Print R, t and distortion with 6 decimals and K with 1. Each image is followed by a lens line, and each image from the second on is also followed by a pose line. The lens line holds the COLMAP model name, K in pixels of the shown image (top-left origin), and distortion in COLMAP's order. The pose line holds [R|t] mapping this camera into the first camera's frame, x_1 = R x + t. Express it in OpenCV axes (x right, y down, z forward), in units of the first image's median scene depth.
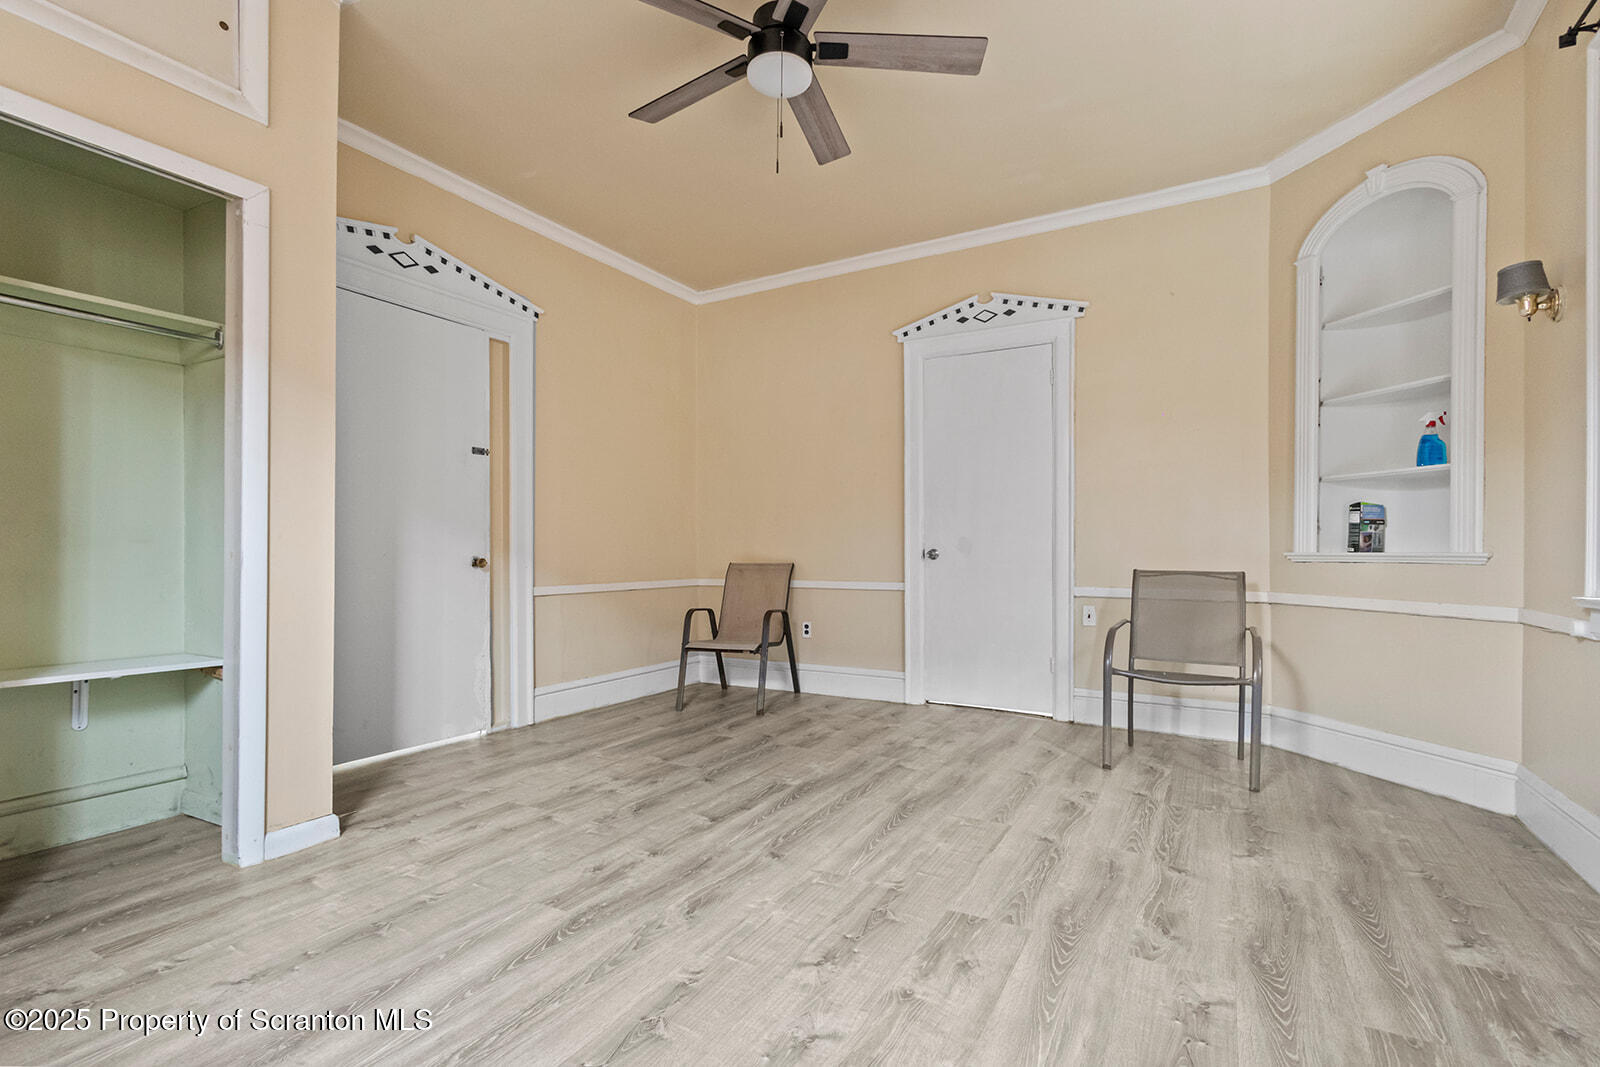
lens RADIAL K [[742.9, 0, 800.0], [0, 742.9, 533.5], [0, 0, 1]] dist [0.001244, 0.000347]
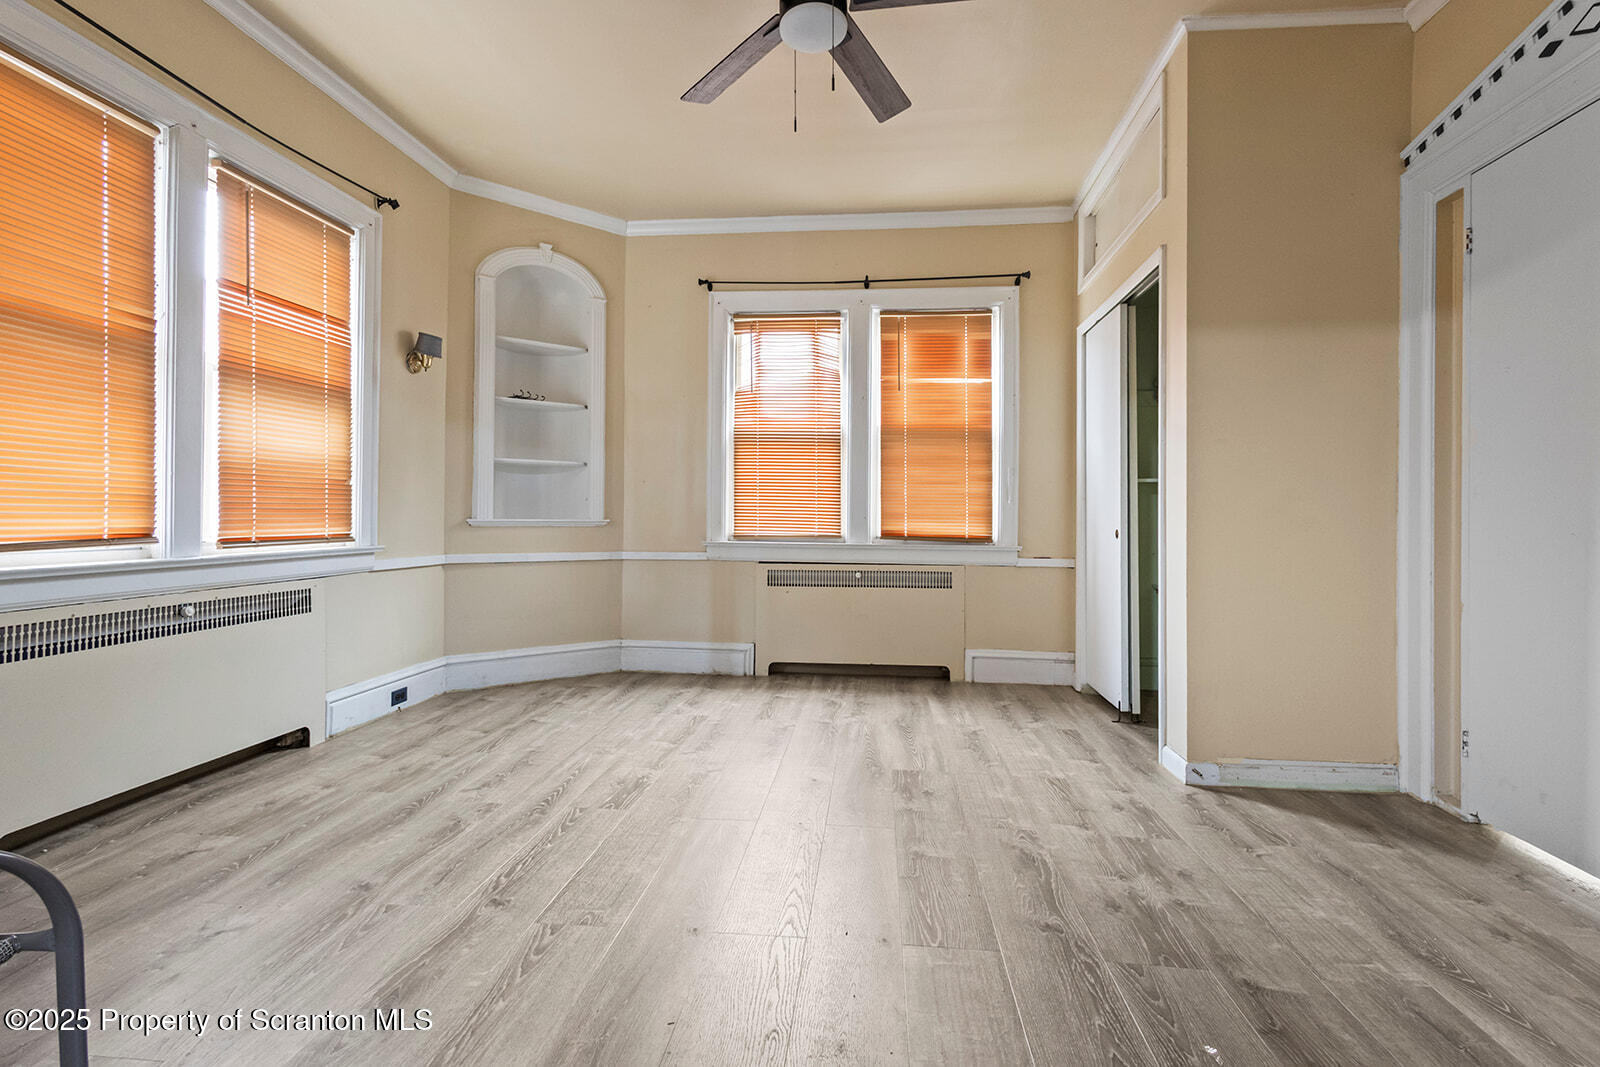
lens RADIAL K [[735.7, 0, 800.0], [0, 735.7, 533.5], [0, 0, 1]] dist [-0.027013, 0.000003]
pose [[-0.915429, 0.000874, -0.402479, 0.350349], [0.002747, 0.999988, -0.004076, 0.039356], [0.402471, -0.004837, -0.915420, 1.817995]]
